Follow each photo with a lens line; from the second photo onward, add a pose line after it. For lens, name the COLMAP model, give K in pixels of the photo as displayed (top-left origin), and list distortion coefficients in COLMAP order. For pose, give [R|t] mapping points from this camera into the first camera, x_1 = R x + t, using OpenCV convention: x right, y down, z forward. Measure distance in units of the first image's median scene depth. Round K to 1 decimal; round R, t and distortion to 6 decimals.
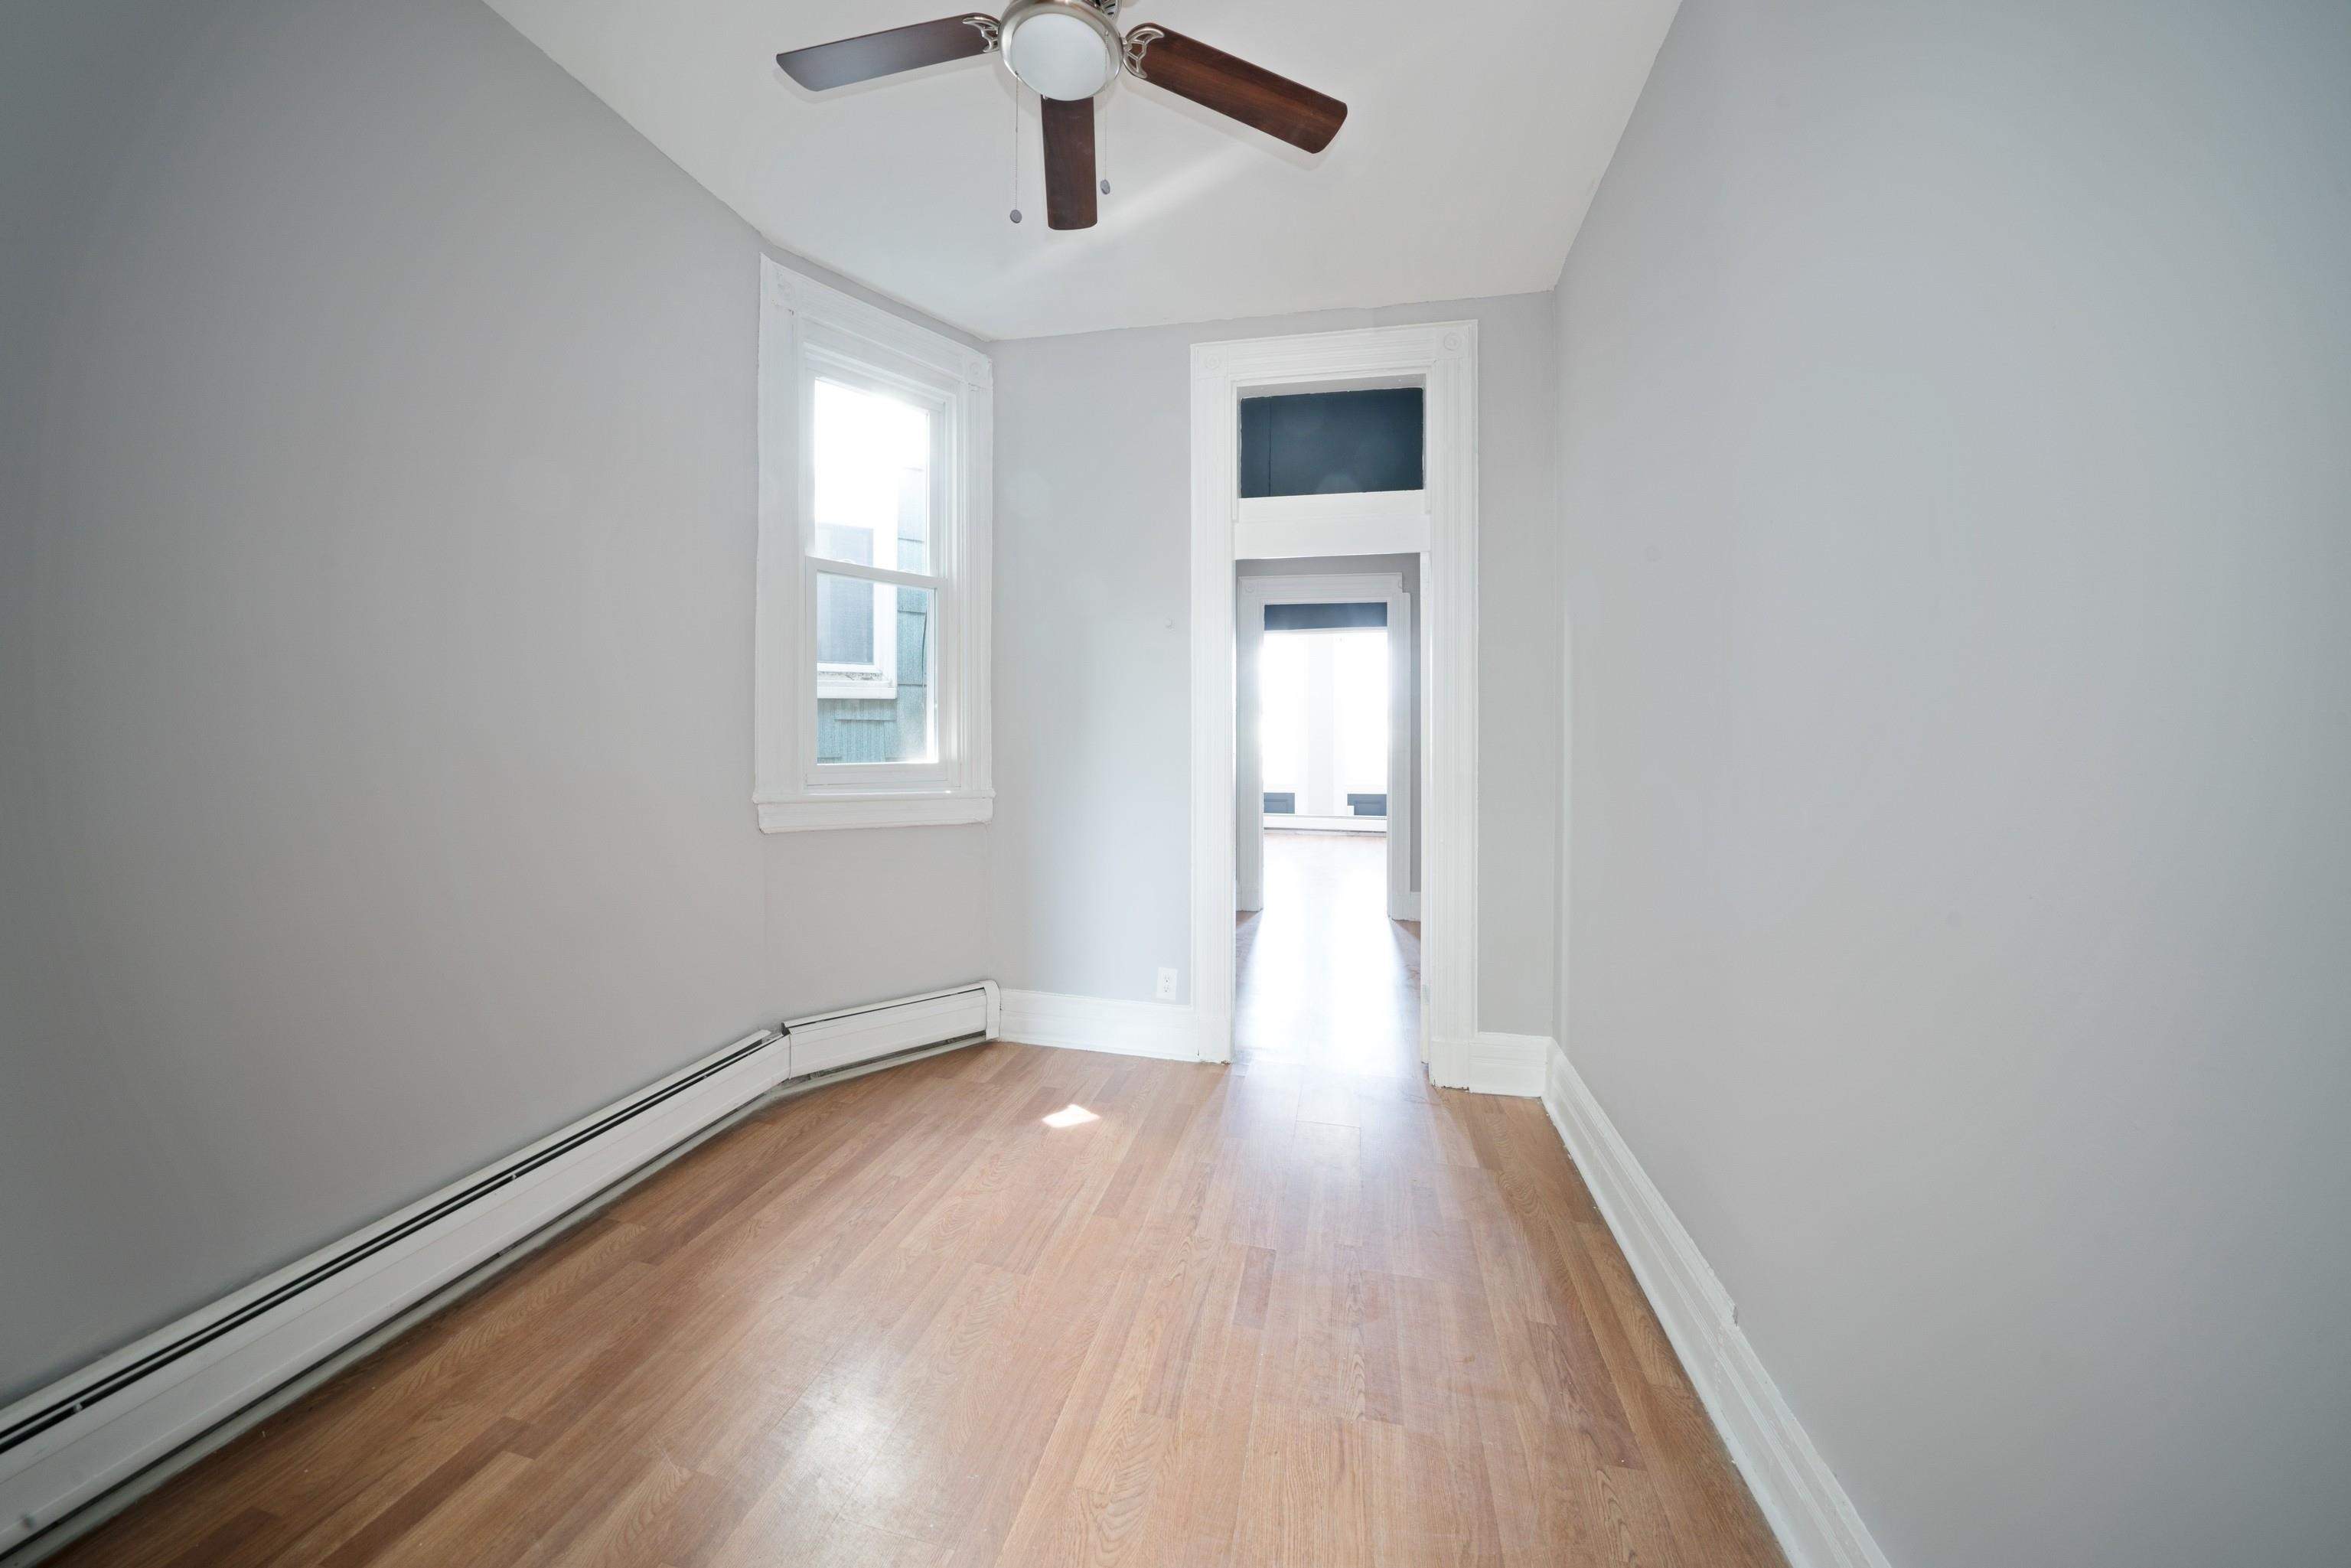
lens RADIAL K [[824.5, 0, 1184.4], [0, 824.5, 775.5], [0, 0, 1]] dist [-0.019941, 0.000217]
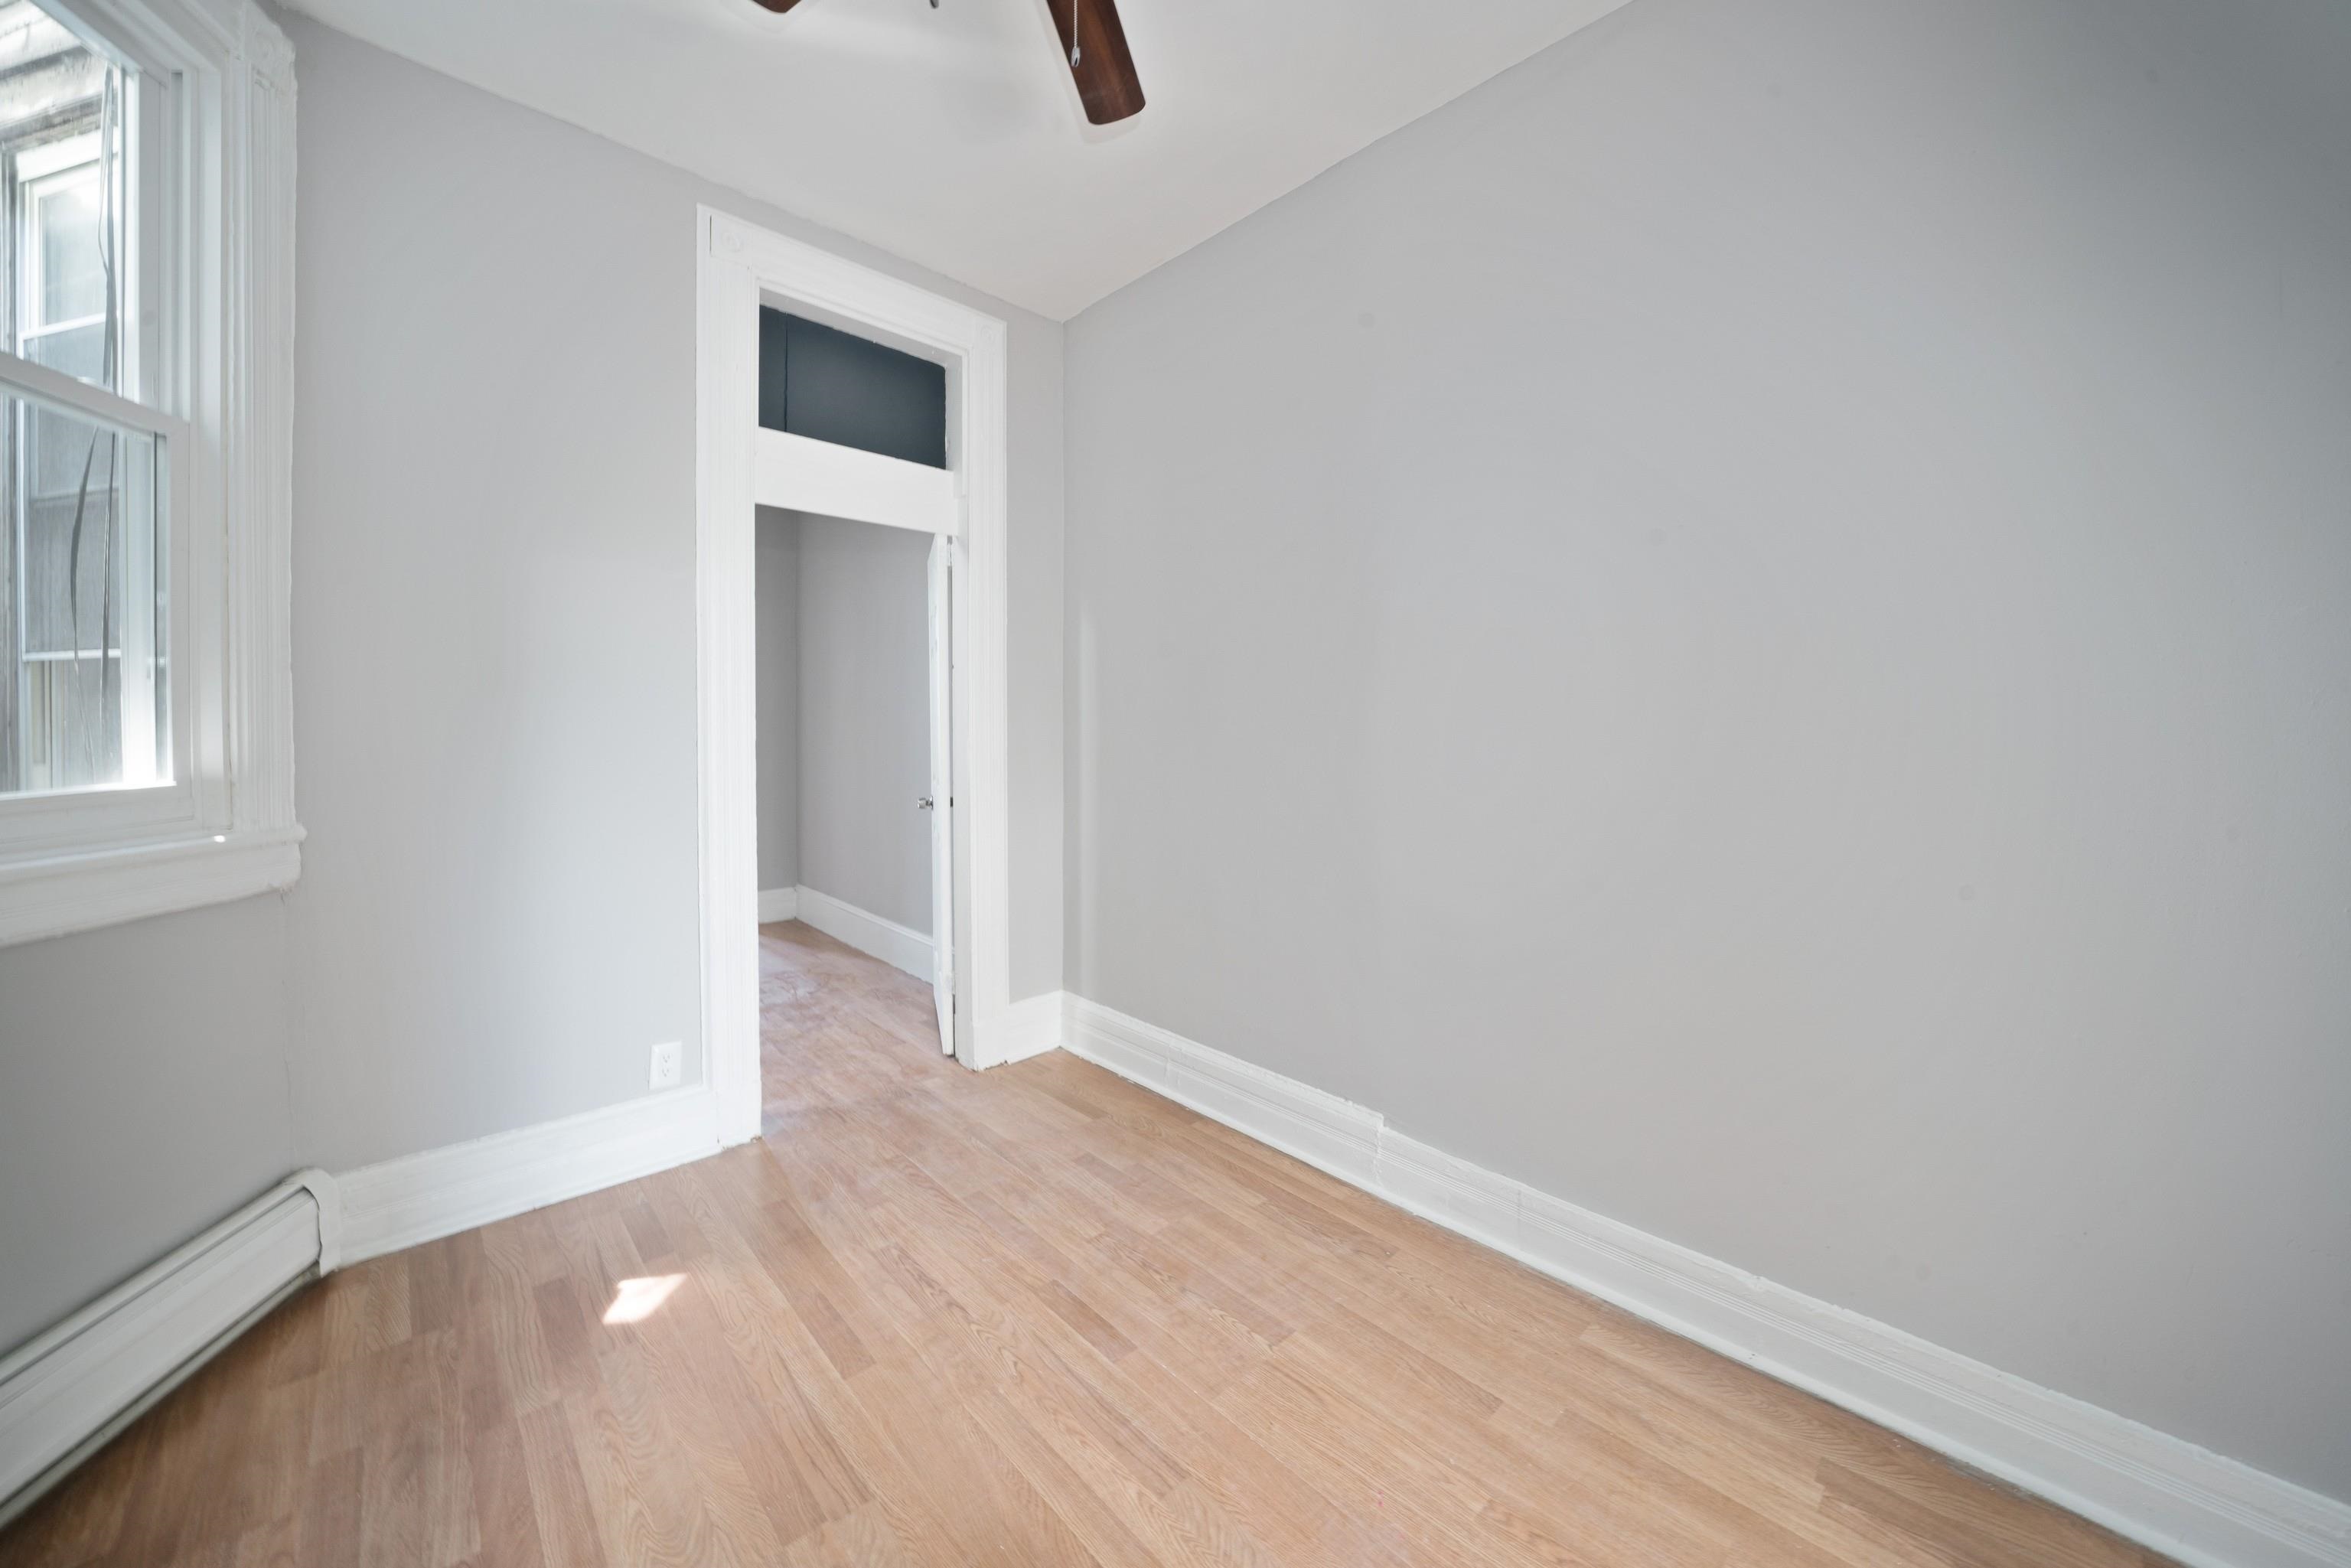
lens RADIAL K [[807.0, 0, 1167.8], [0, 807.0, 757.4], [0, 0, 1]] dist [-0.017186, 0.000370]
pose [[0.575212, -0.042860, 0.816880, -0.508201], [0.037924, 0.998950, 0.025708, -0.031979], [-0.817125, 0.016192, 0.576234, 0.340317]]
